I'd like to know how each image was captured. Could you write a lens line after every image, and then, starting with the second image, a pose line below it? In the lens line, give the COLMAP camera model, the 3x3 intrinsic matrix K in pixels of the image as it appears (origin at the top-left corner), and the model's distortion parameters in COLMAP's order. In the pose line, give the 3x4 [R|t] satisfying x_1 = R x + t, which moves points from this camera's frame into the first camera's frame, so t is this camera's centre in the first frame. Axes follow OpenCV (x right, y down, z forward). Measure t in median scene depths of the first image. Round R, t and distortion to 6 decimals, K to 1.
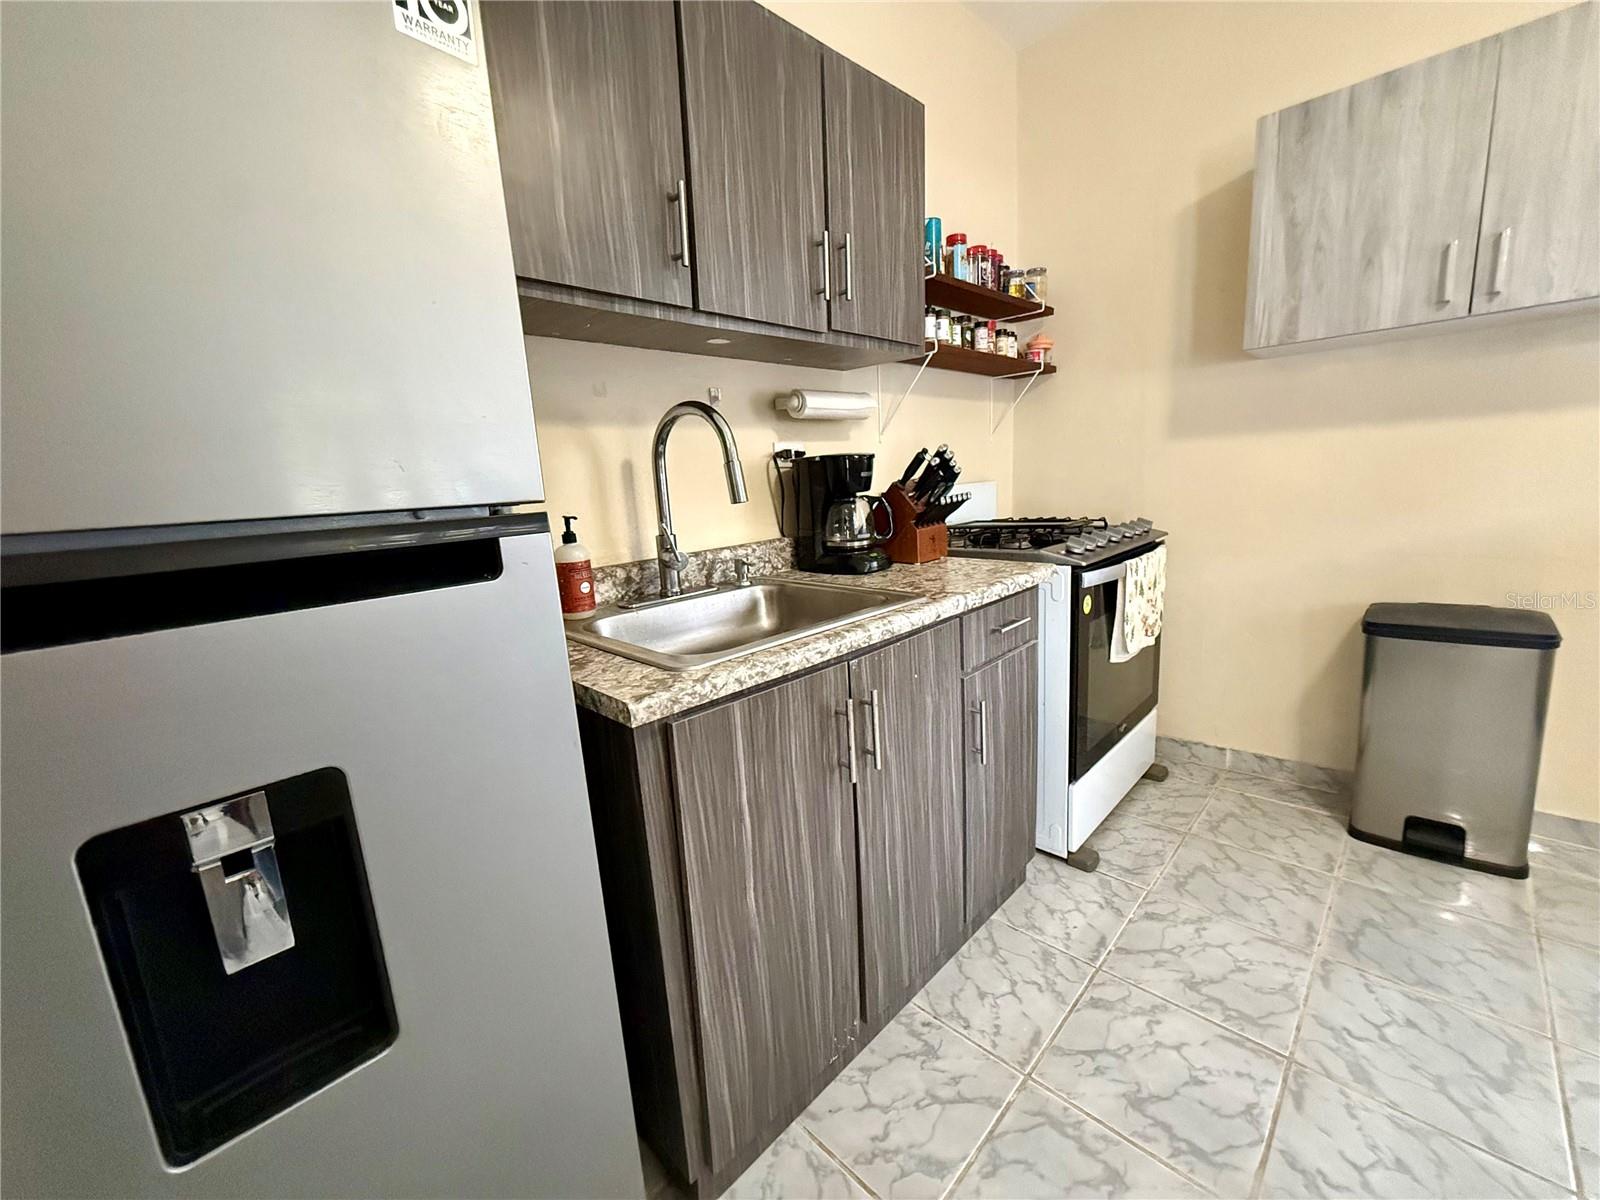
lens RADIAL K [[642.0, 0, 803.0], [0, 642.0, 597.3], [0, 0, 1]] dist [-0.001572, 0.000905]
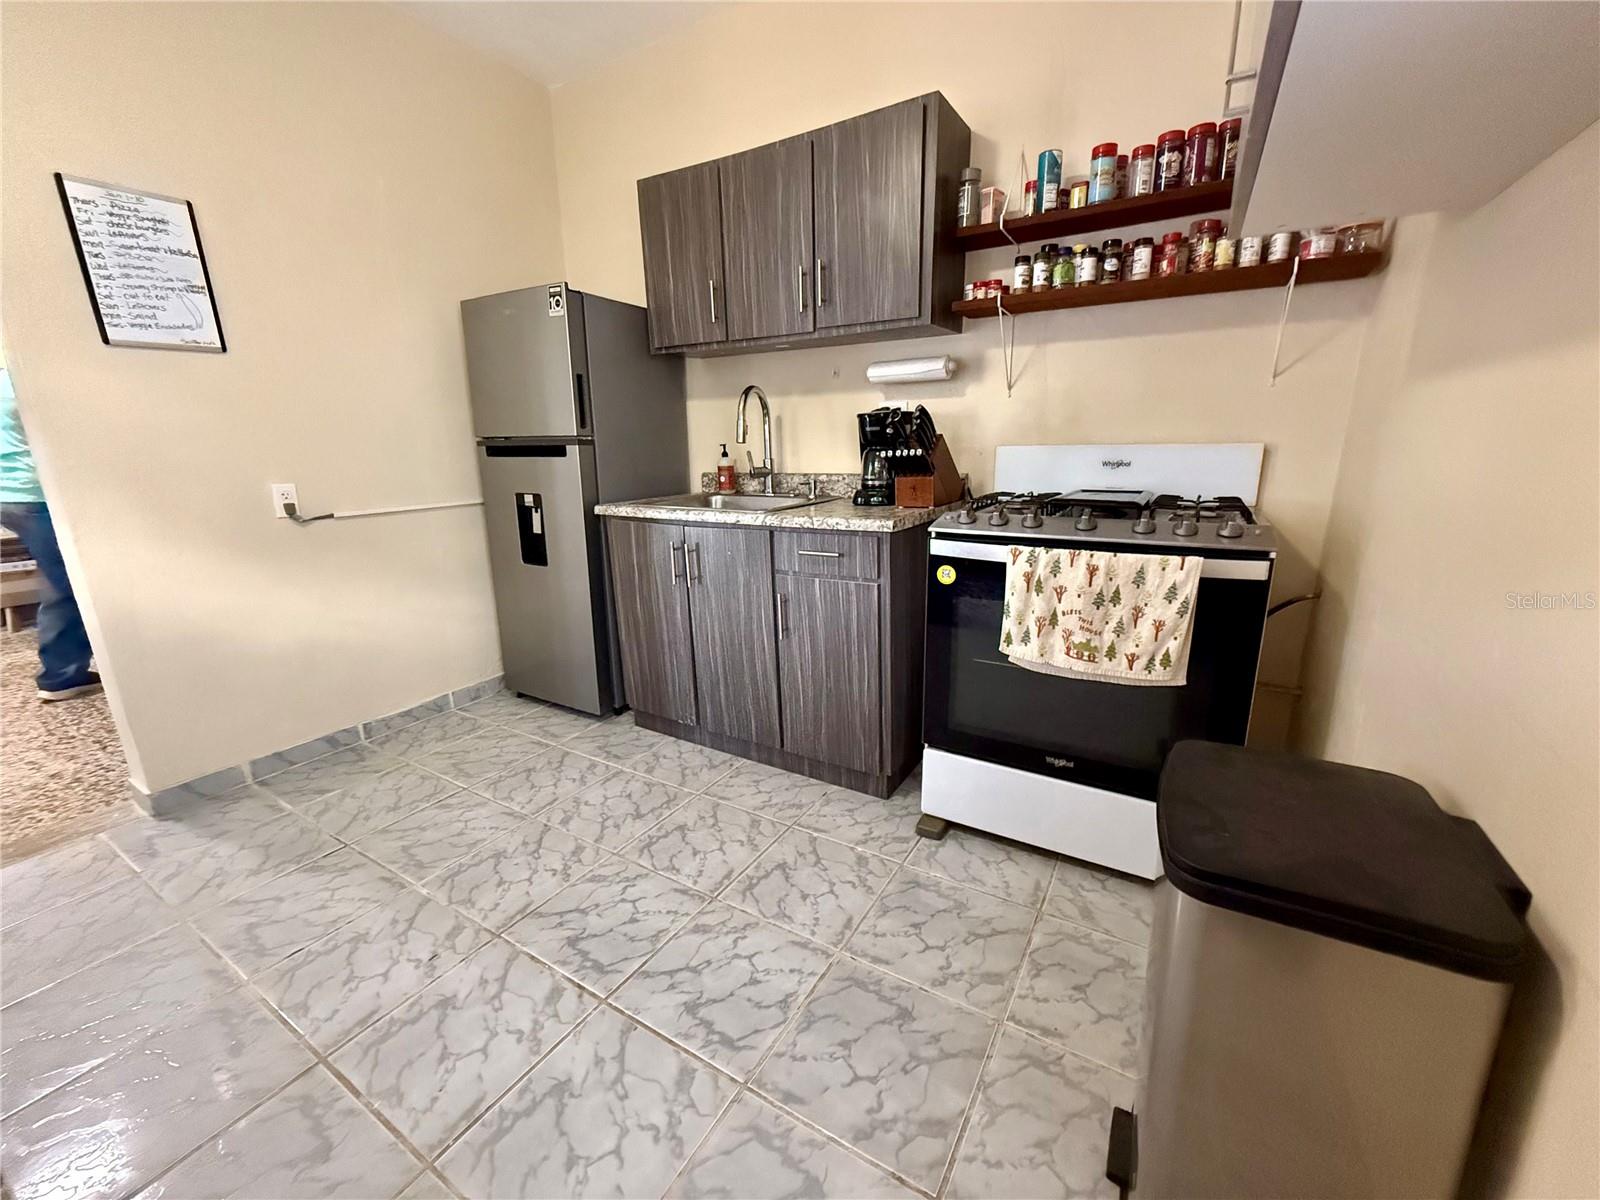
lens RADIAL K [[642.0, 0, 802.7], [0, 642.0, 599.9], [0, 0, 1]] dist [-0.001572, 0.000905]
pose [[0.225362, 0.289900, -0.930145, 1.619655], [-0.180045, 0.950653, 0.252670, -0.196560], [0.957494, 0.110526, 0.266436, 0.663808]]
